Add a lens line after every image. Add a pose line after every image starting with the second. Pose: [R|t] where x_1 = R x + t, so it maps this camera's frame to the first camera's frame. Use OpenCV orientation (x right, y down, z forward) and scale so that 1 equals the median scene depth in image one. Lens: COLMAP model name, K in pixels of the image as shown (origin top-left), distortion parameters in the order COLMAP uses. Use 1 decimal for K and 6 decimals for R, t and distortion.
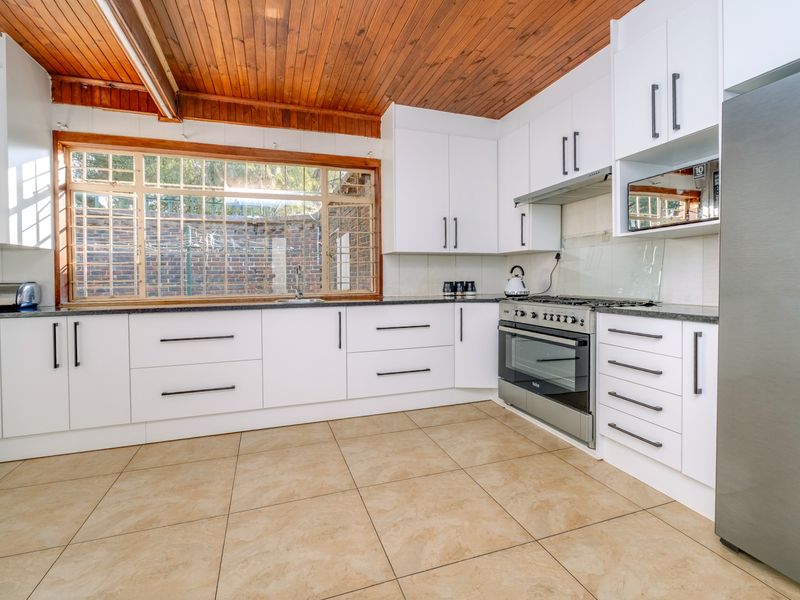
lens RADIAL K [[362.0, 0, 378.7], [0, 362.0, 282.5], [0, 0, 1]] dist [-0.012256, 0.003427]
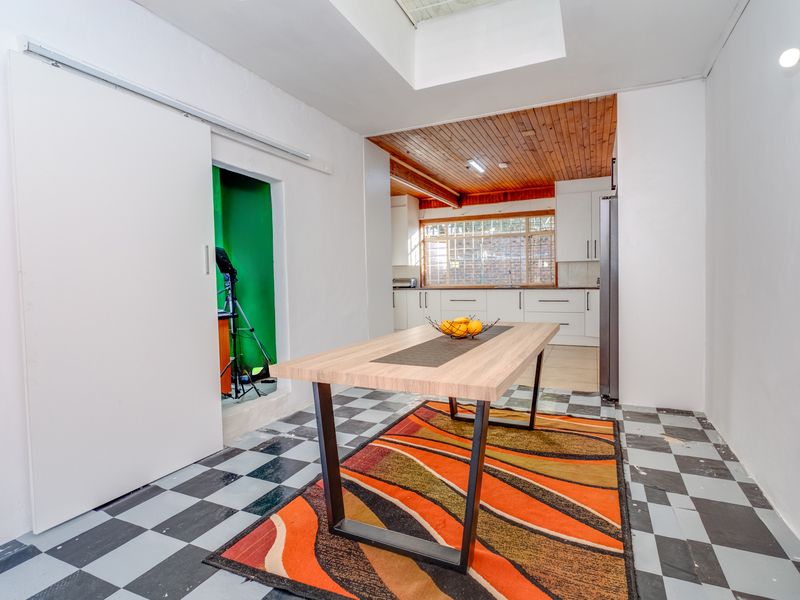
lens RADIAL K [[416.9, 0, 414.9], [0, 416.9, 287.9], [0, 0, 1]] dist [-0.001719, -0.000786]
pose [[0.734830, 0.013531, -0.678116, 1.055482], [0.004020, 0.999697, 0.024304, -0.003449], [0.678239, -0.020586, 0.734553, -1.175818]]
